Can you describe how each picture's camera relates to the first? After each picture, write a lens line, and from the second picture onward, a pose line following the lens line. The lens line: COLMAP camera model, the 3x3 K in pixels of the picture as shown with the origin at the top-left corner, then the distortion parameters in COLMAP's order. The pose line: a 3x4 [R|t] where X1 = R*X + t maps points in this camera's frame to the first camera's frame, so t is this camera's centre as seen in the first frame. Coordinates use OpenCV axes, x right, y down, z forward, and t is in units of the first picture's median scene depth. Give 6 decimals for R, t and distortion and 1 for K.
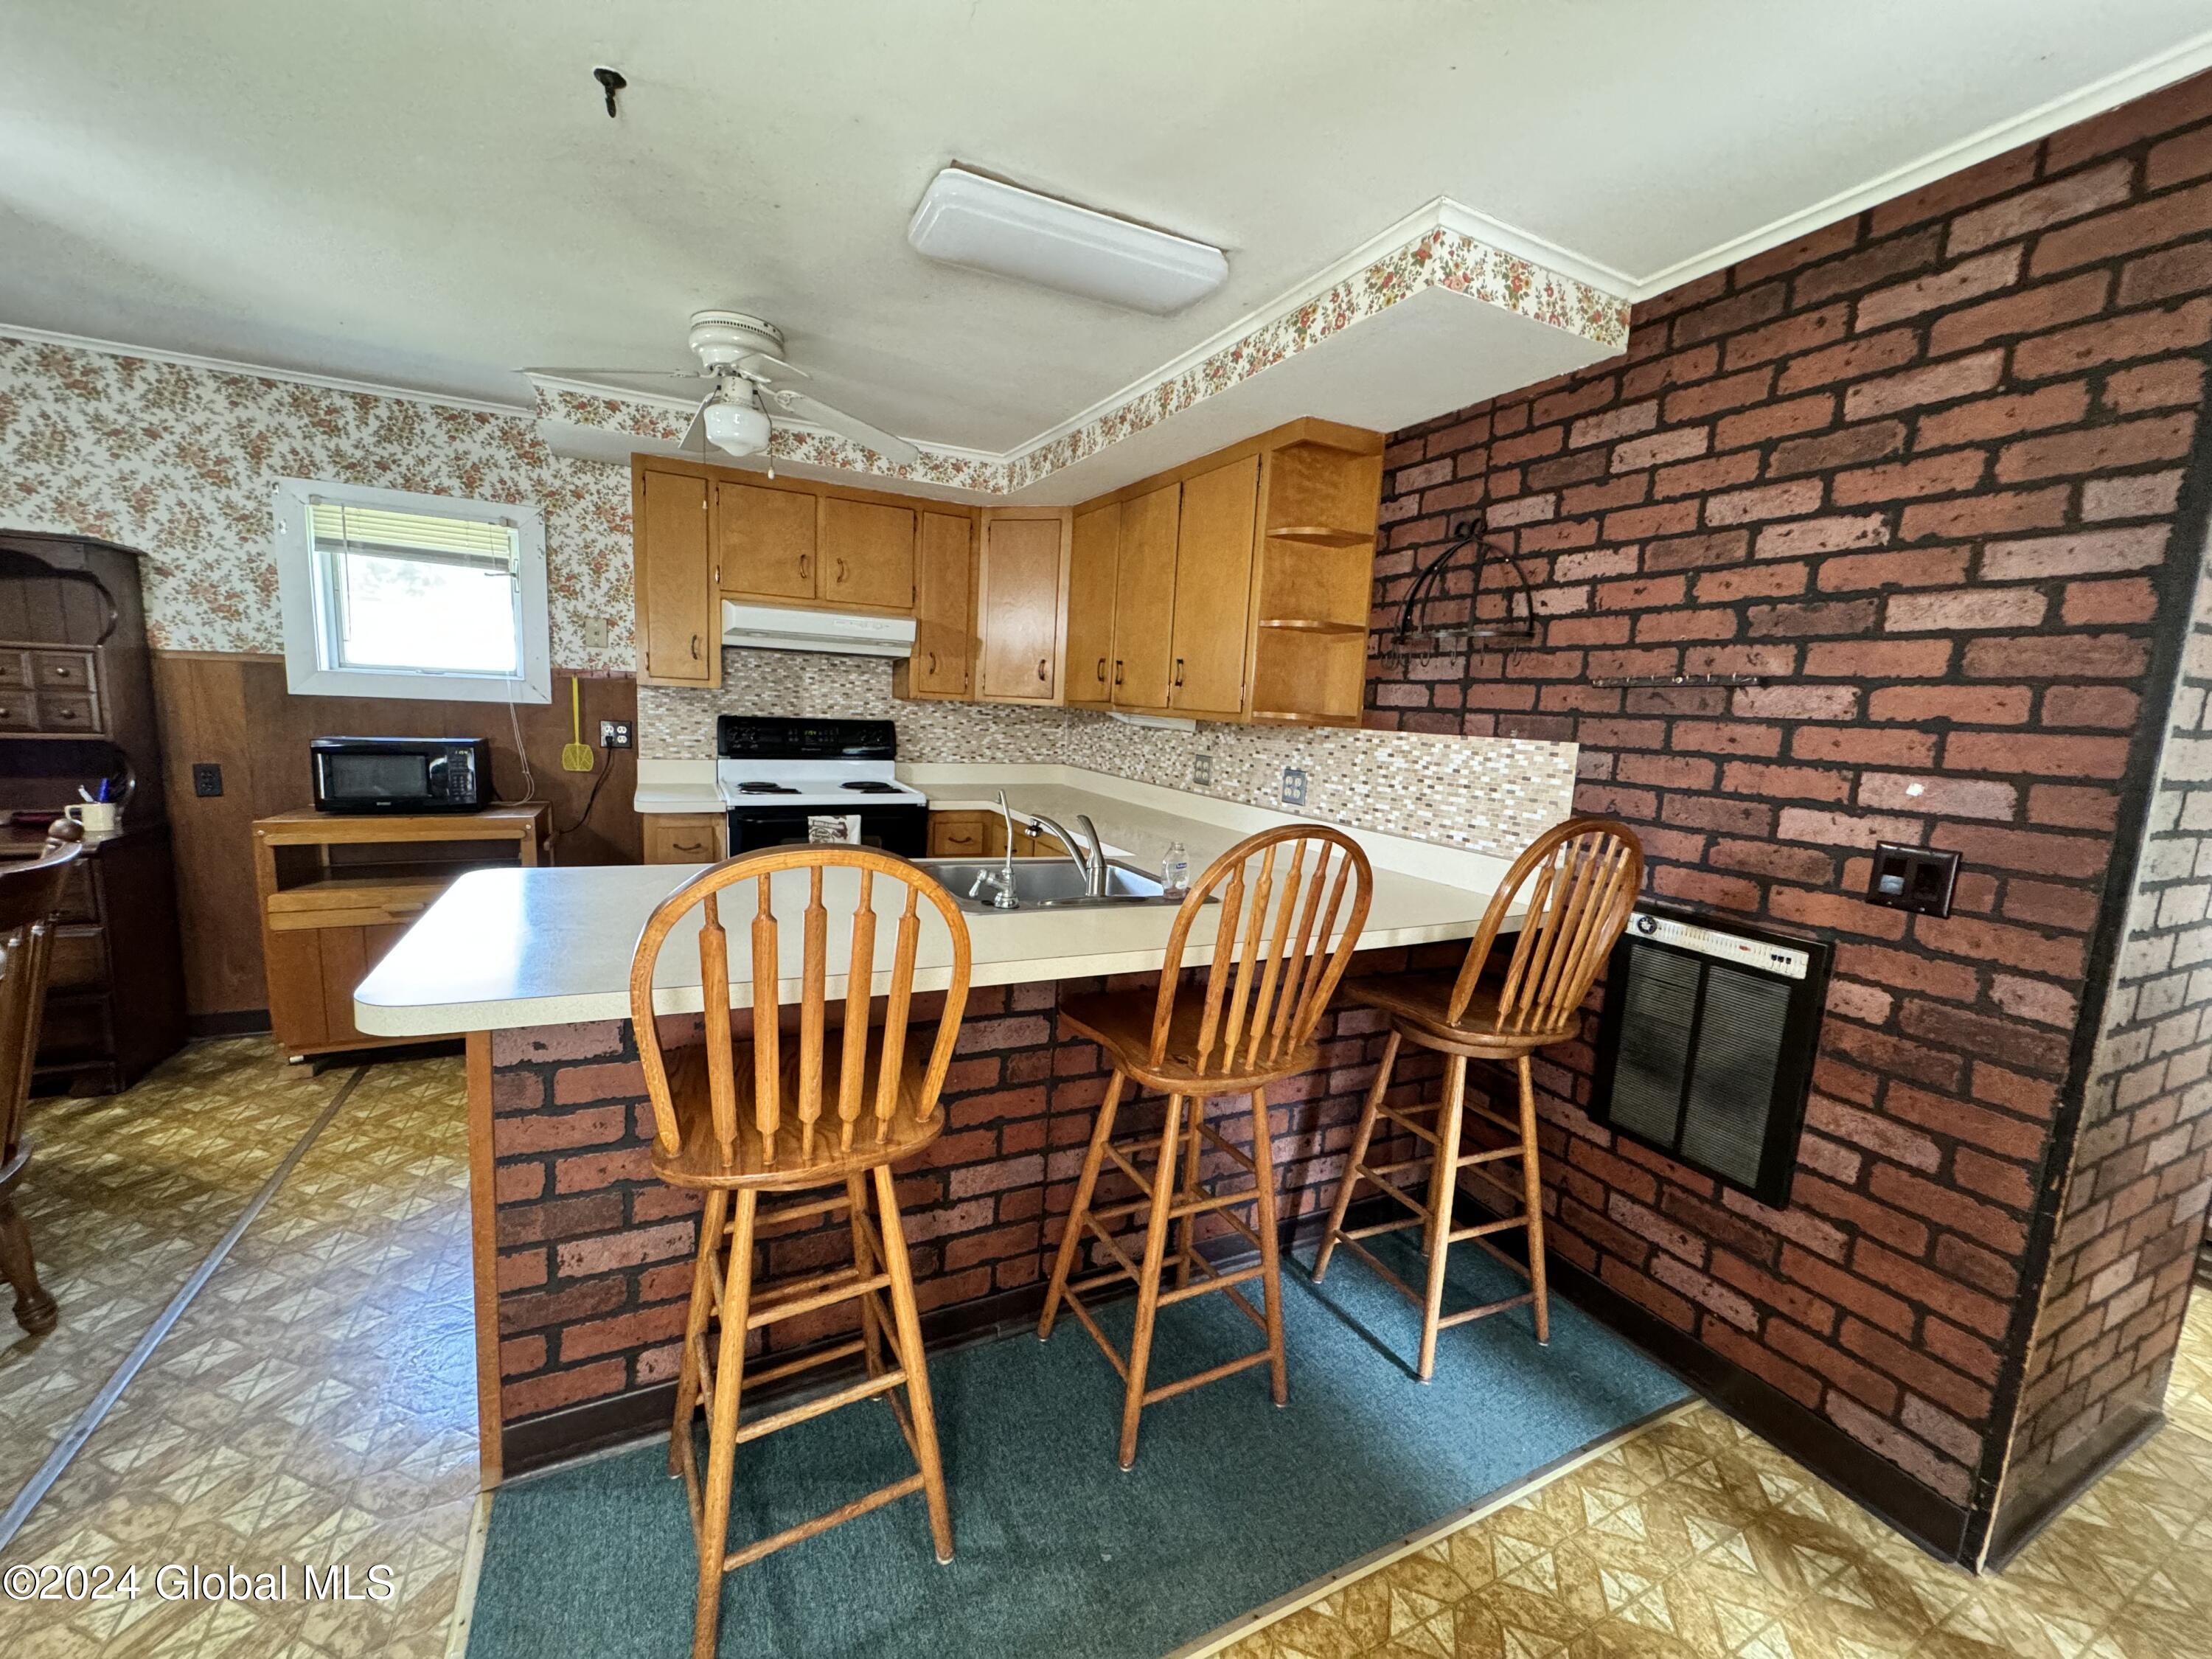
lens RADIAL K [[878.3, 0, 1106.0], [0, 878.3, 829.5], [0, 0, 1]] dist [-0.003100, 0.000203]
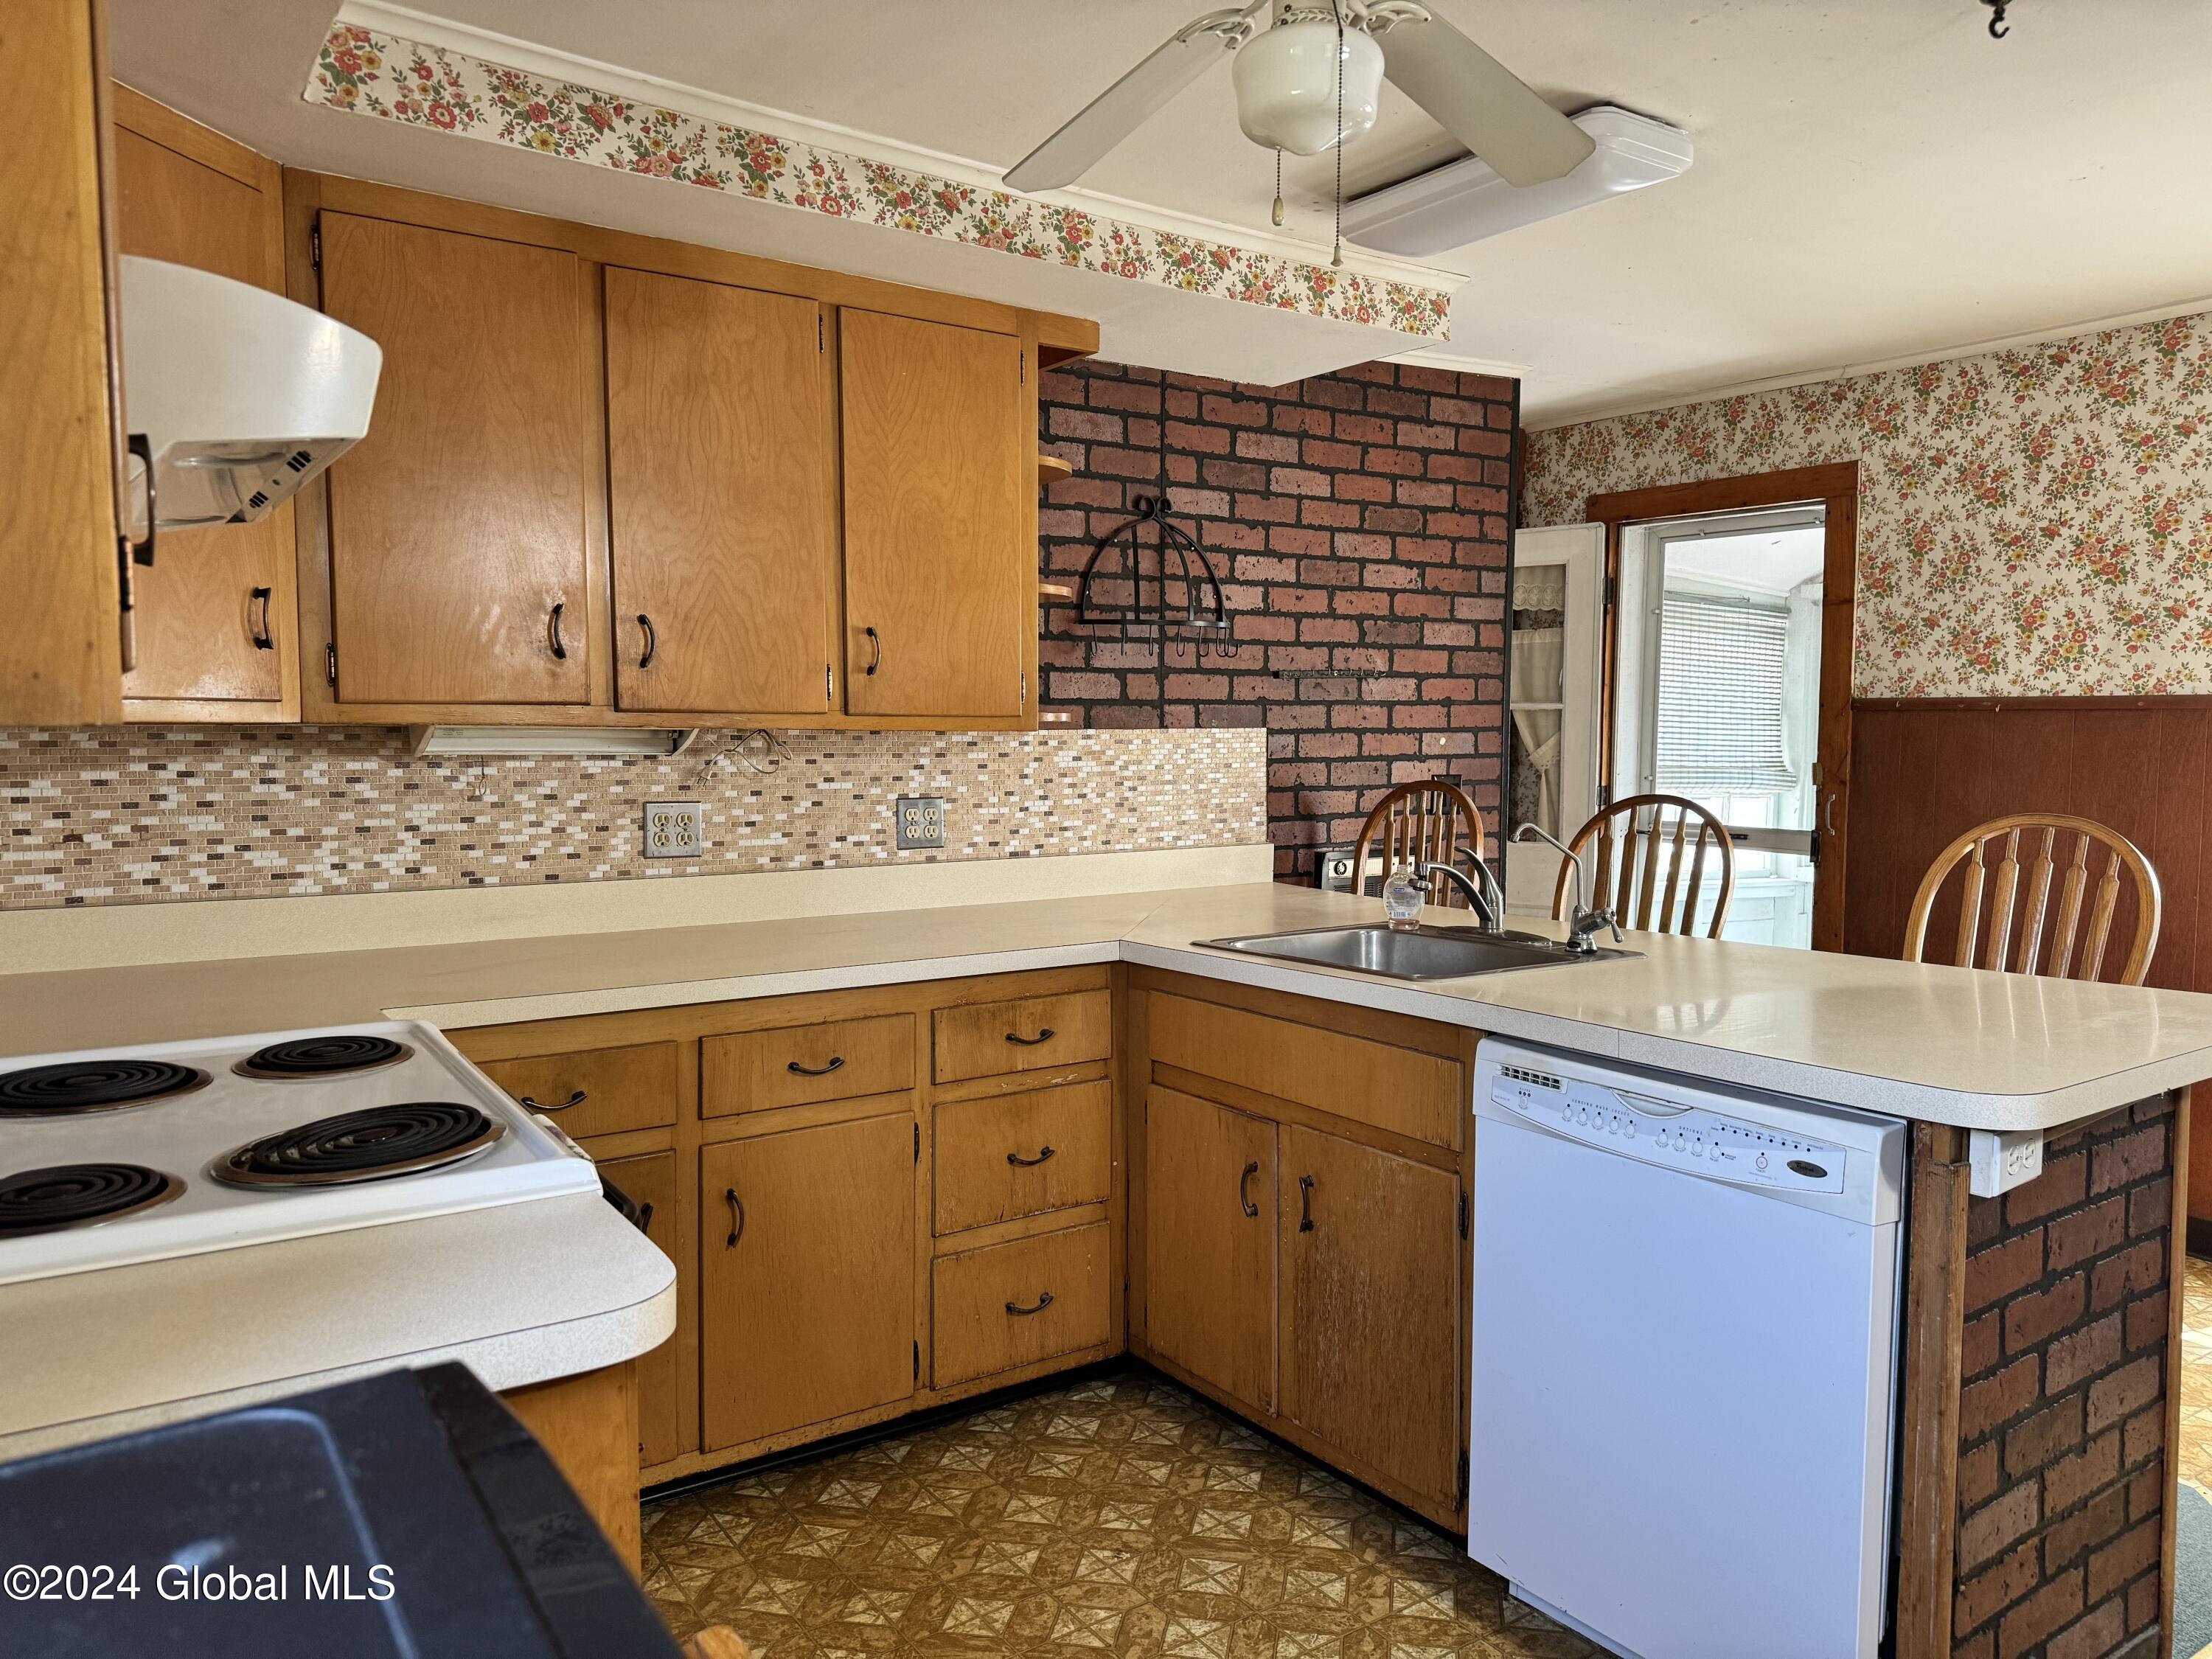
lens RADIAL K [[1552.8, 0, 1106.0], [0, 1552.8, 829.5], [0, 0, 1]] dist [0.122054, -0.109634]
pose [[-0.122283, -0.128902, 0.984089, -1.211509], [0.127761, 0.981236, 0.144404, -0.246162], [-0.984238, 0.143386, -0.103520, 1.238445]]
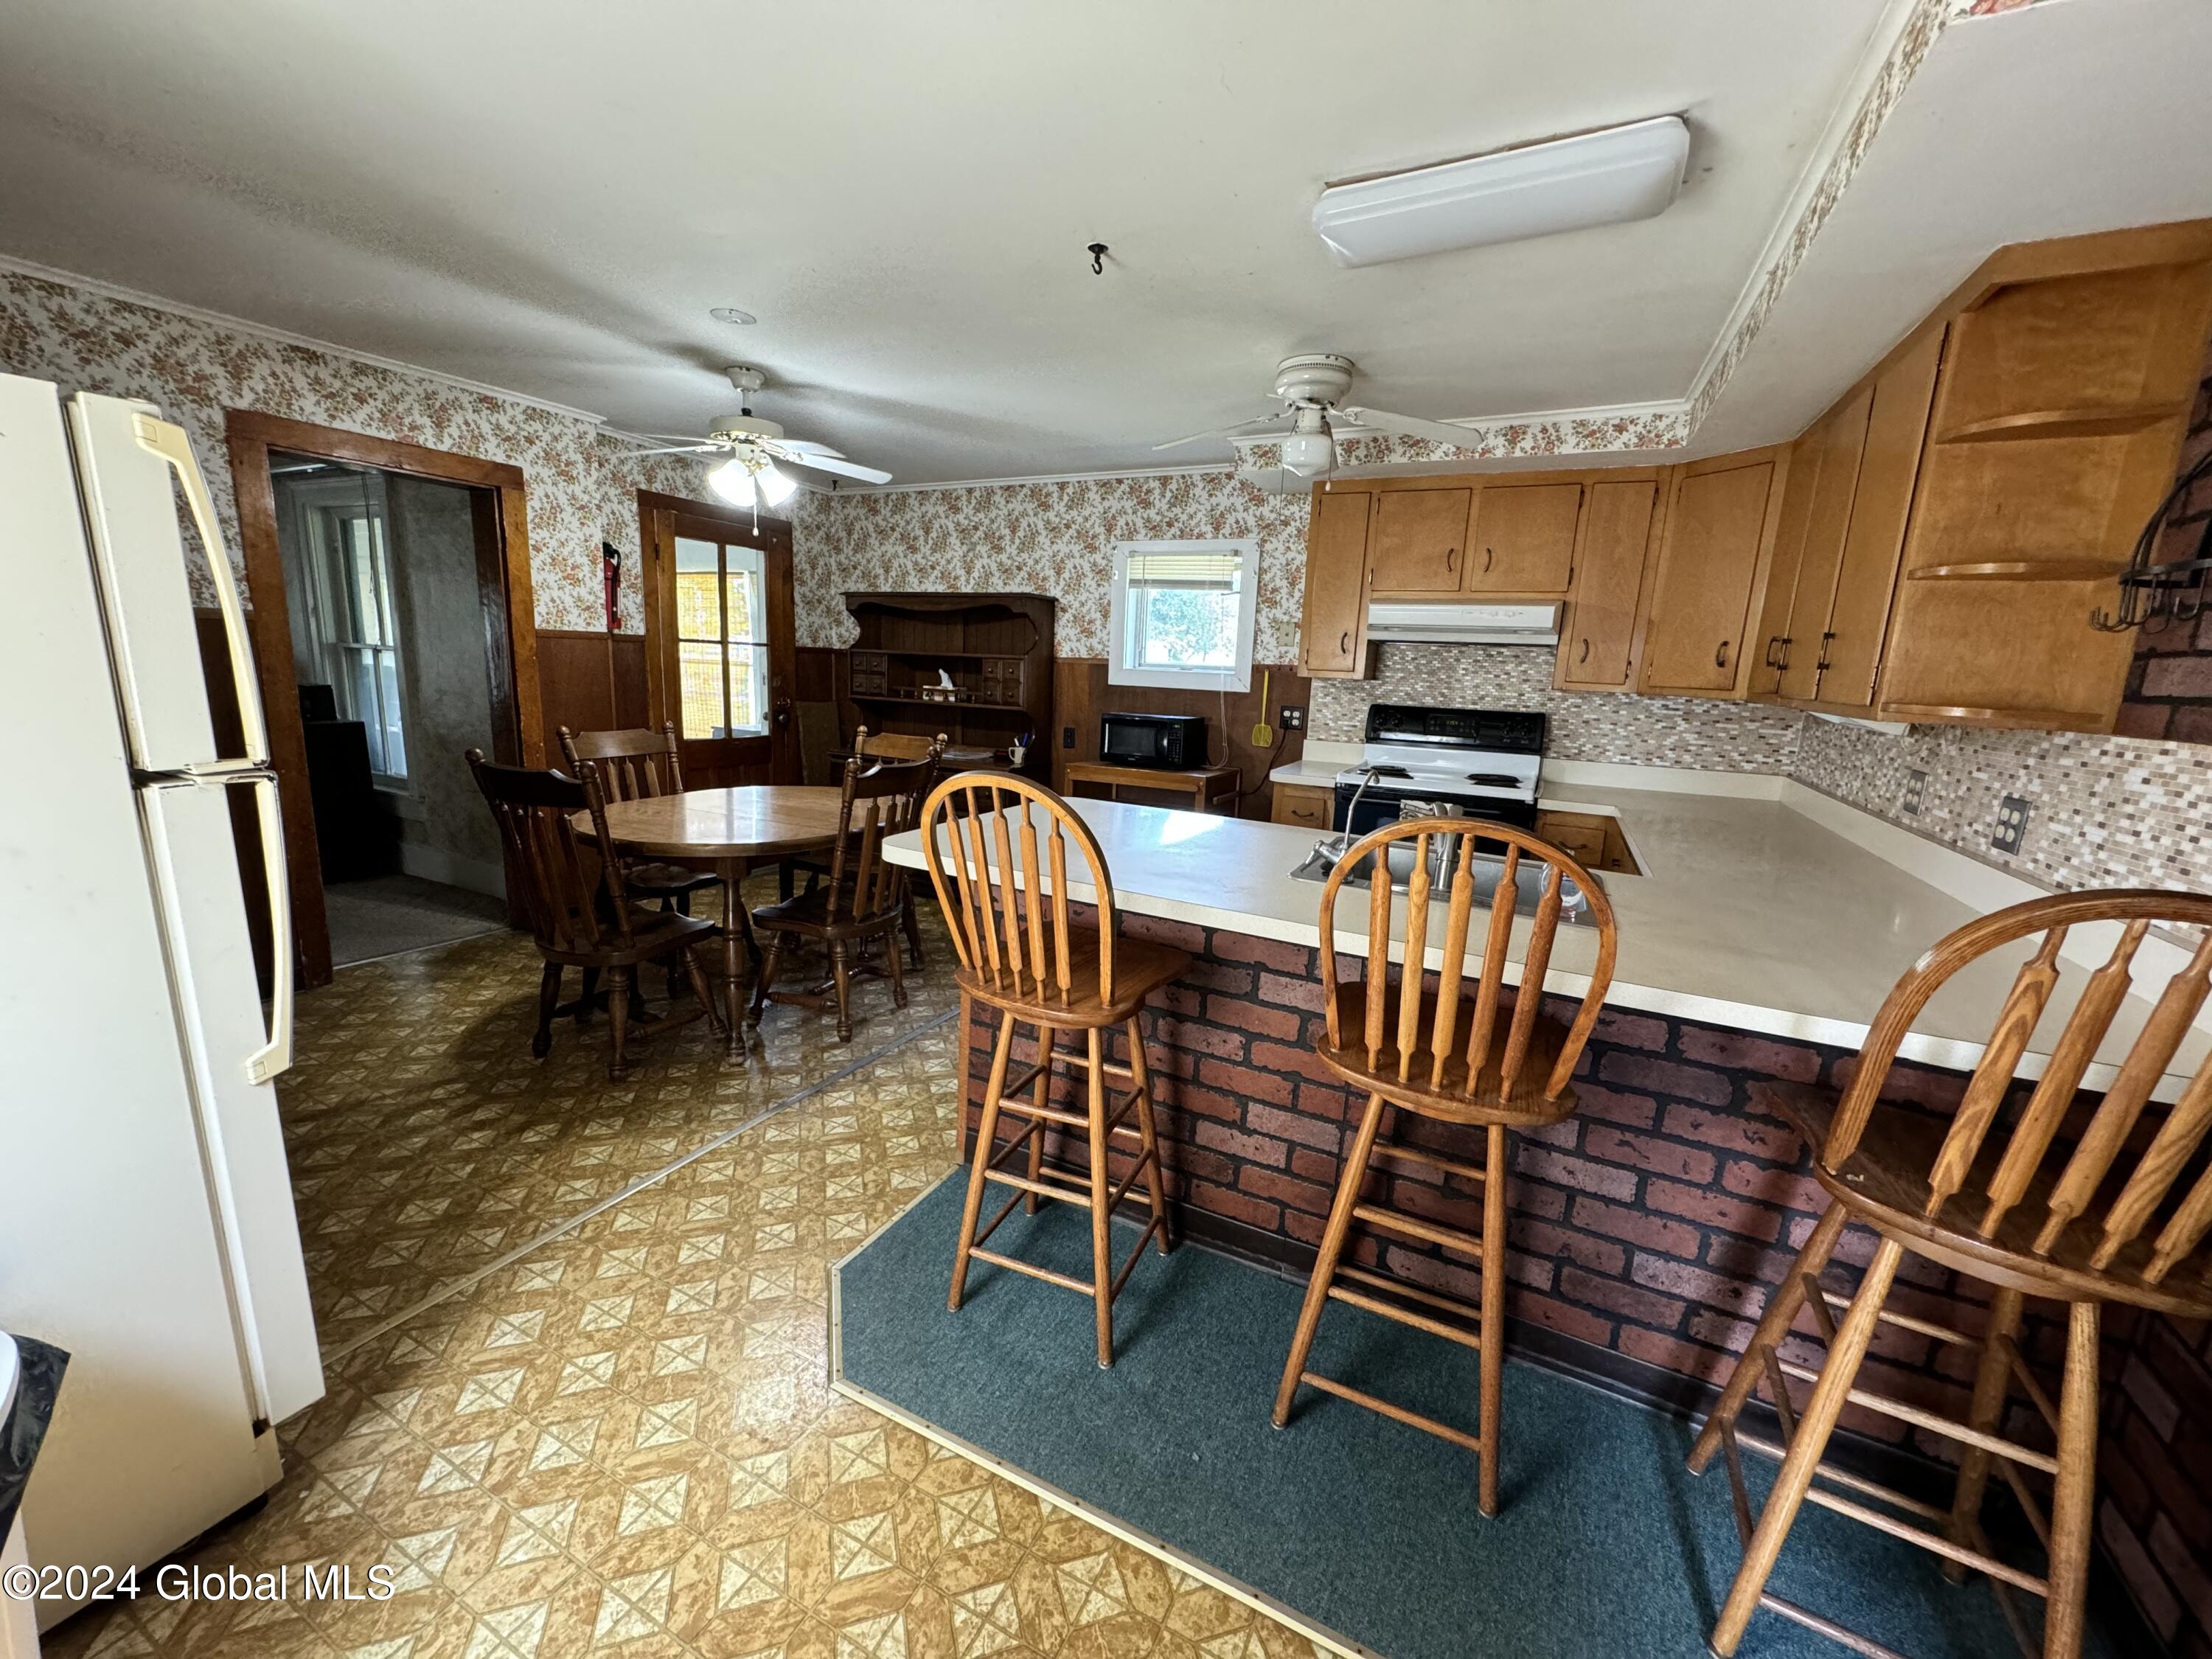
lens RADIAL K [[878.3, 0, 1106.0], [0, 878.3, 829.5], [0, 0, 1]] dist [-0.003100, 0.000203]
pose [[0.593036, 0.128011, -0.794935, 0.416230], [-0.127164, 0.989781, 0.064521, -0.003052], [0.795071, 0.062823, 0.603254, 0.116356]]
